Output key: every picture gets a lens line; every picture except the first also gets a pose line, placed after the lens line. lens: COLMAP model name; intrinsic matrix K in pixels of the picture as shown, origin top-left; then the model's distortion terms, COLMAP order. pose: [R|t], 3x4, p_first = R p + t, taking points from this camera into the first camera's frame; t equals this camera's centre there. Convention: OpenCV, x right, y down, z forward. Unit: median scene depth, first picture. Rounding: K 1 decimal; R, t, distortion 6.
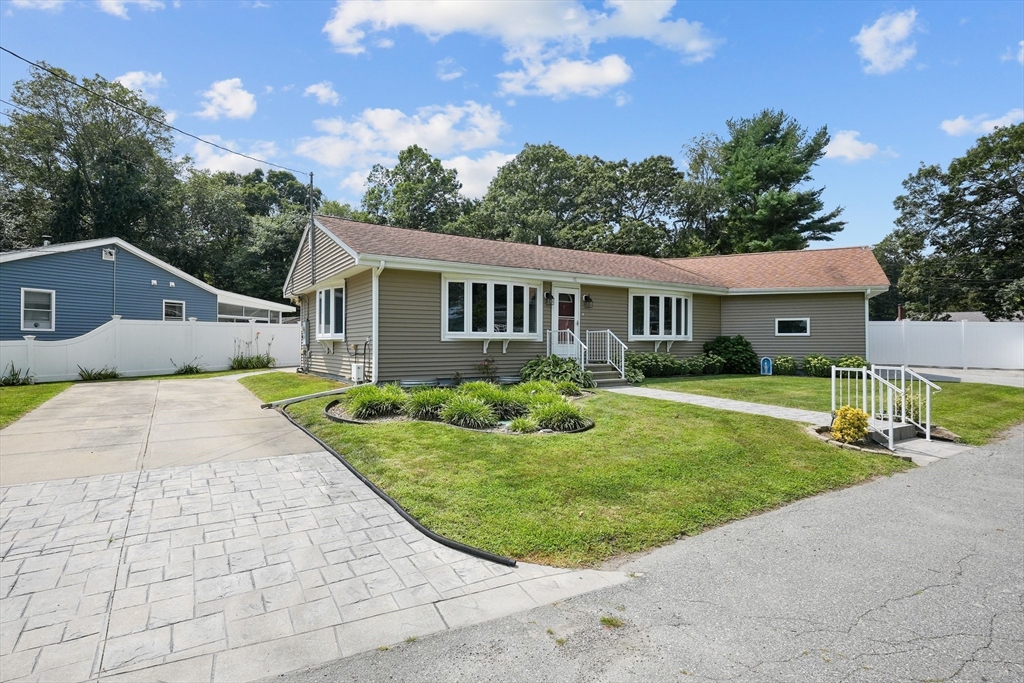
lens RADIAL K [[538.6, 0, 512.0], [0, 538.6, 341.5], [0, 0, 1]] dist [0.002642, -0.000338]
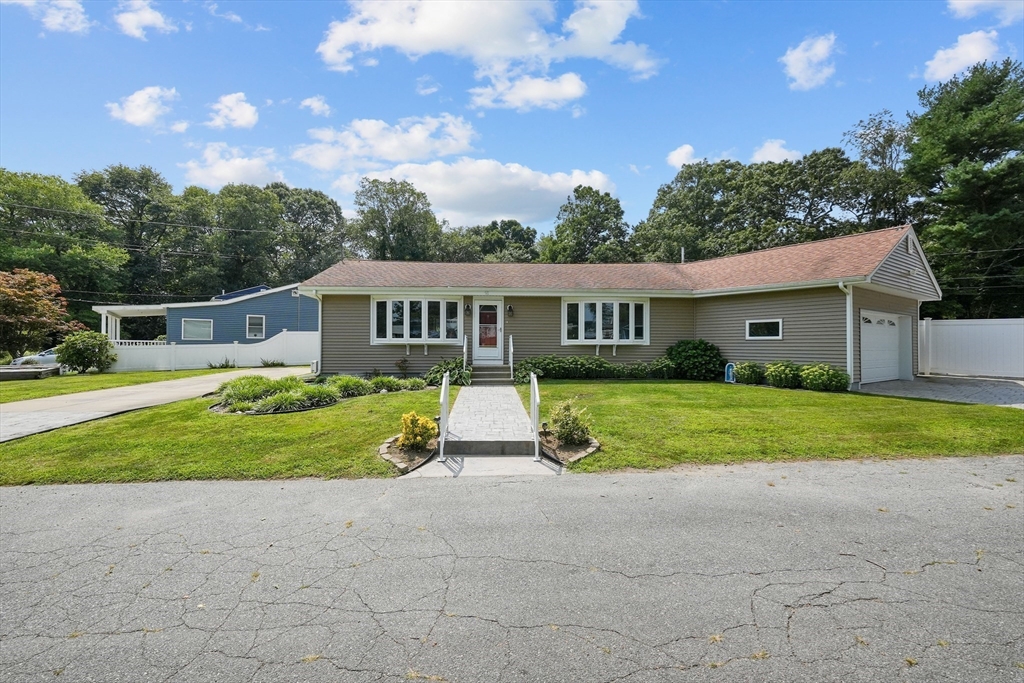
lens RADIAL K [[431.8, 0, 509.6], [0, 431.8, 345.4], [0, 0, 1]] dist [-0.002782, 0.000665]
pose [[0.860704, 0.003714, -0.509092, 0.209040], [-0.000951, 0.999983, 0.005688, -0.001860], [0.509104, -0.004411, 0.860694, 0.068968]]
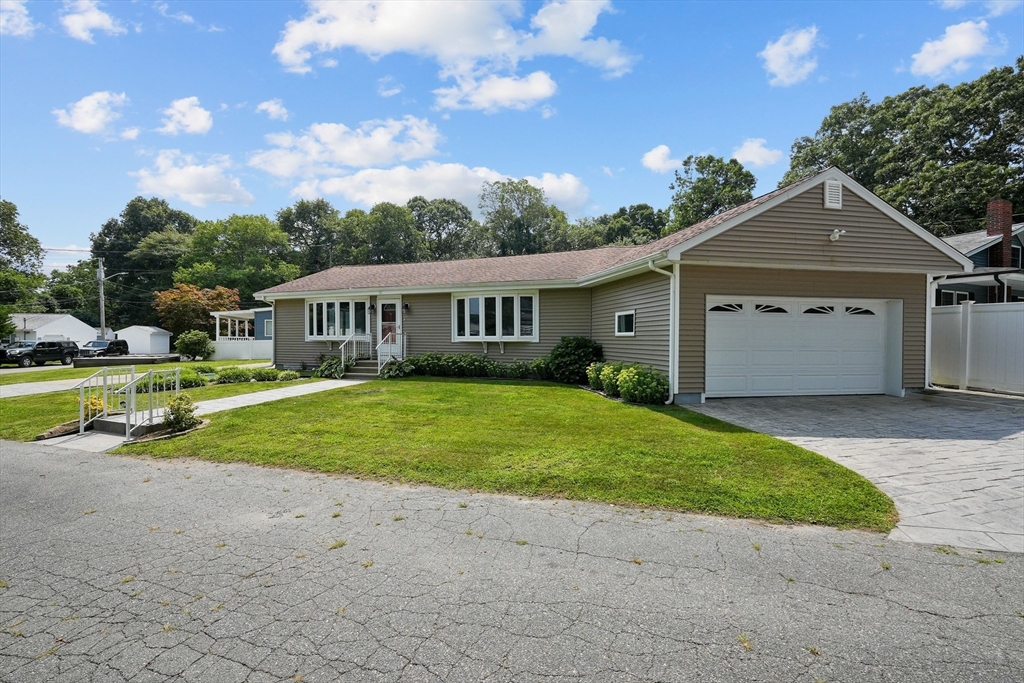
lens RADIAL K [[438.8, 0, 508.3], [0, 438.8, 347.5], [0, 0, 1]] dist [-0.002112, 0.000391]
pose [[0.583910, 0.018176, -0.811615, 0.363997], [0.001033, 0.999732, 0.023132, -0.003567], [0.811818, -0.014346, 0.583734, 0.210638]]
